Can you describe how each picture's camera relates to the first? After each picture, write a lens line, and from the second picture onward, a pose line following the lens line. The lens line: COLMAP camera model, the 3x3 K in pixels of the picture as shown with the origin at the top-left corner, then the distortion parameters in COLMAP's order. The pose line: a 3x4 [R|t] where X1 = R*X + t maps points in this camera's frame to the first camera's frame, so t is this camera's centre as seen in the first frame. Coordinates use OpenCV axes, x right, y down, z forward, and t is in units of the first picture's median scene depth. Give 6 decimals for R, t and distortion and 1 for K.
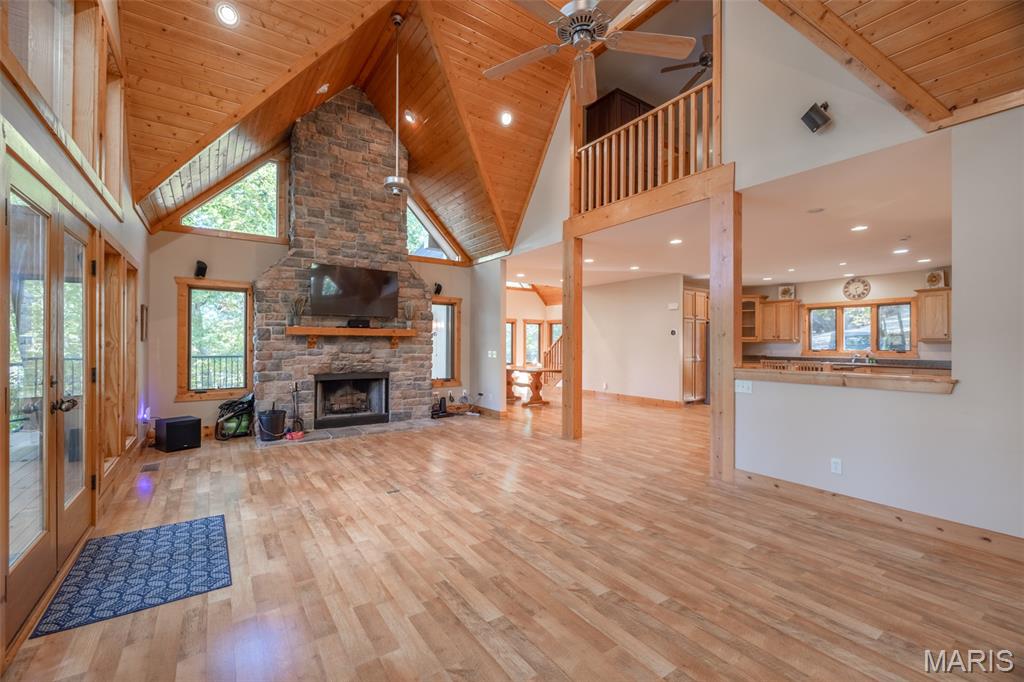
lens RADIAL K [[425.9, 0, 507.3], [0, 425.9, 342.1], [0, 0, 1]] dist [-0.000201, -0.000646]
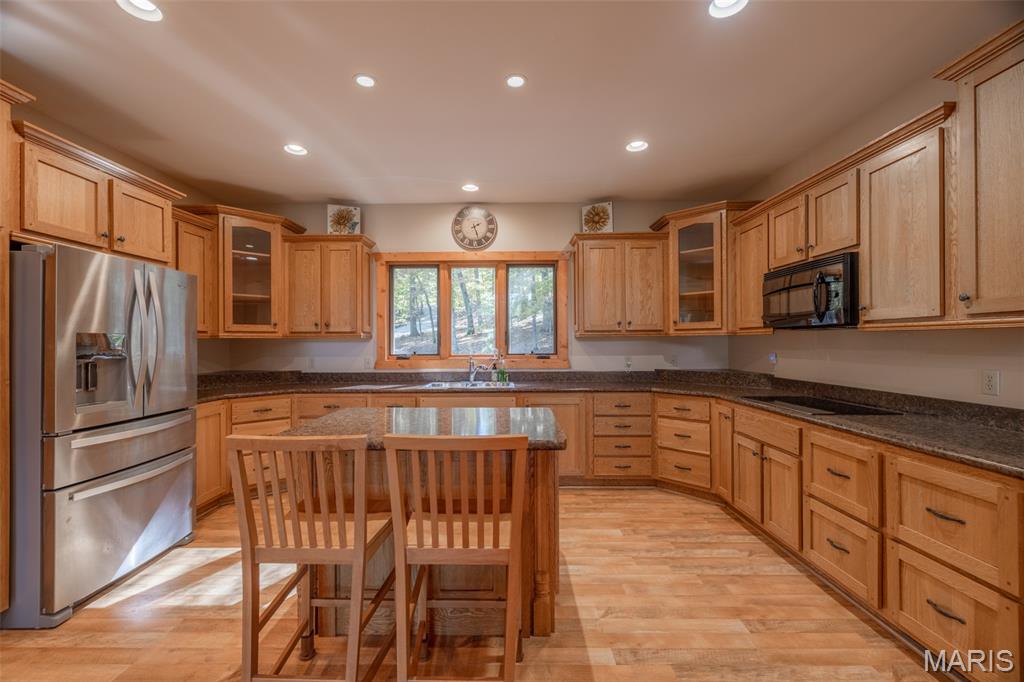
lens RADIAL K [[425.9, 0, 506.7], [0, 425.9, 341.6], [0, 0, 1]] dist [-0.000201, -0.000646]
pose [[0.574651, -0.004397, 0.818387, 0.688051], [0.003702, 0.999989, 0.002773, 0.004582], [-0.818391, 0.001436, 0.574661, 1.070510]]
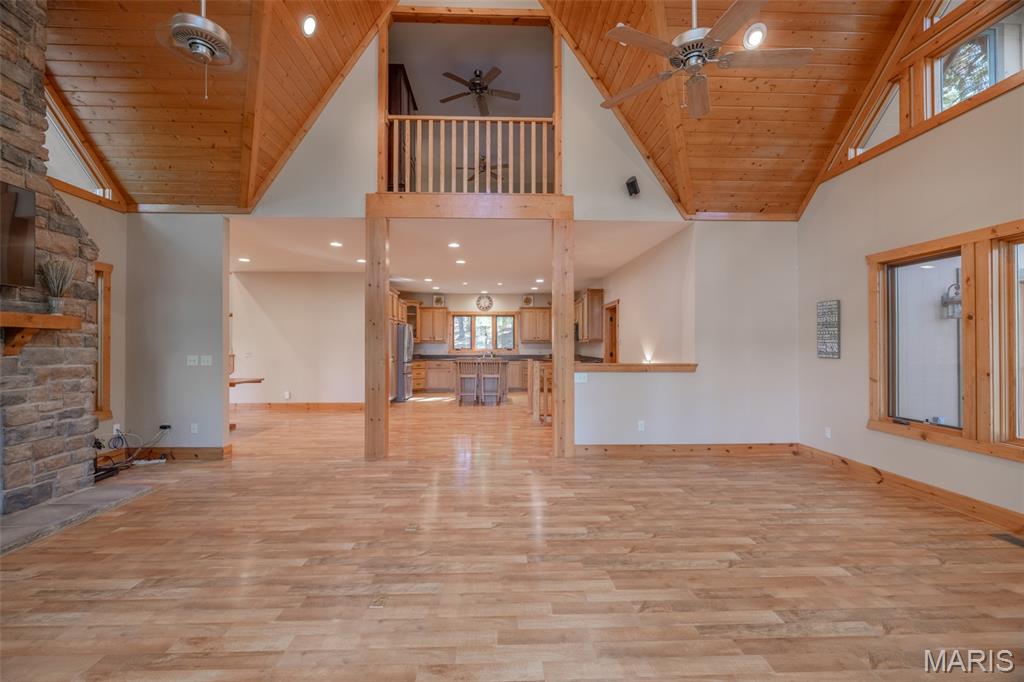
lens RADIAL K [[425.9, 0, 506.9], [0, 425.9, 341.9], [0, 0, 1]] dist [-0.000201, -0.000646]
pose [[0.538995, 0.002965, 0.842304, -0.415161], [-0.001668, 0.999996, -0.002452, 0.001632], [-0.842308, -0.000083, 0.538997, 0.339604]]
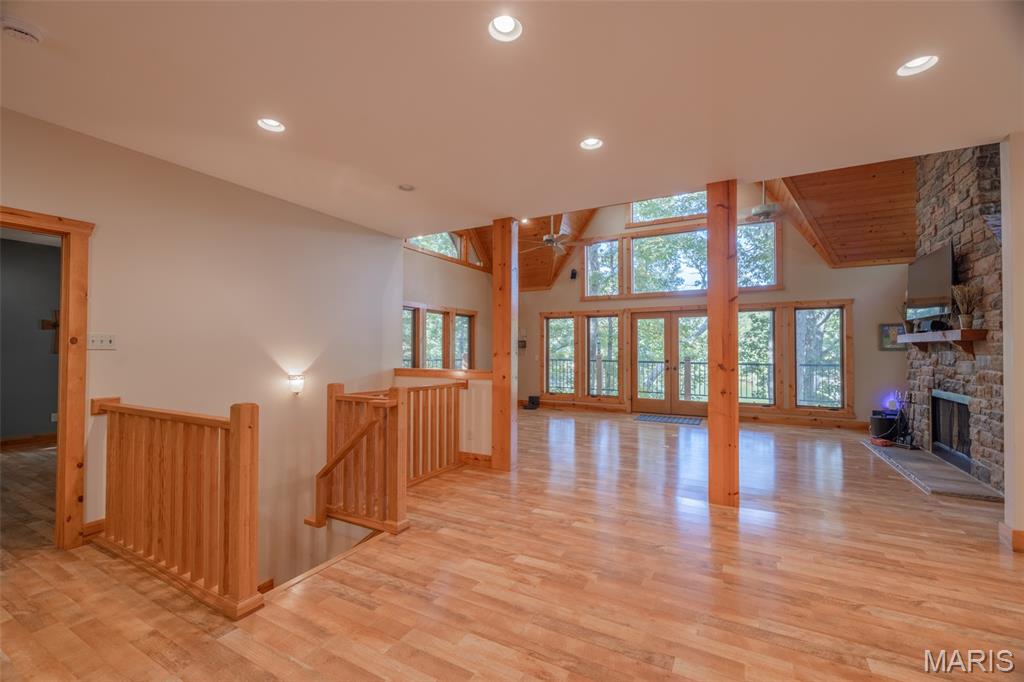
lens RADIAL K [[425.9, 0, 506.7], [0, 425.9, 341.3], [0, 0, 1]] dist [-0.000201, -0.000646]
pose [[-0.895008, -0.015144, -0.445794, 0.719106], [-0.004499, 0.999679, -0.024927, 0.006597], [0.446028, -0.020304, -0.894789, 1.426560]]
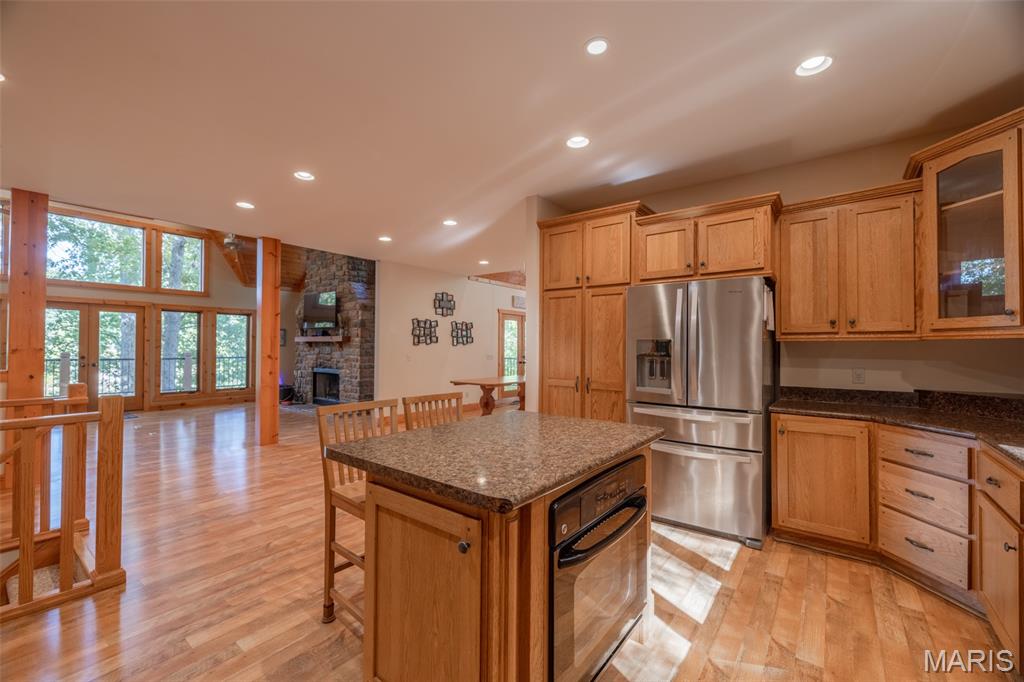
lens RADIAL K [[425.9, 0, 508.1], [0, 425.9, 341.7], [0, 0, 1]] dist [-0.000201, -0.000646]
pose [[0.304858, -0.015387, -0.952274, 1.247750], [0.000285, 0.999871, -0.016065, 0.008400], [0.952398, 0.004626, 0.304823, 1.232692]]
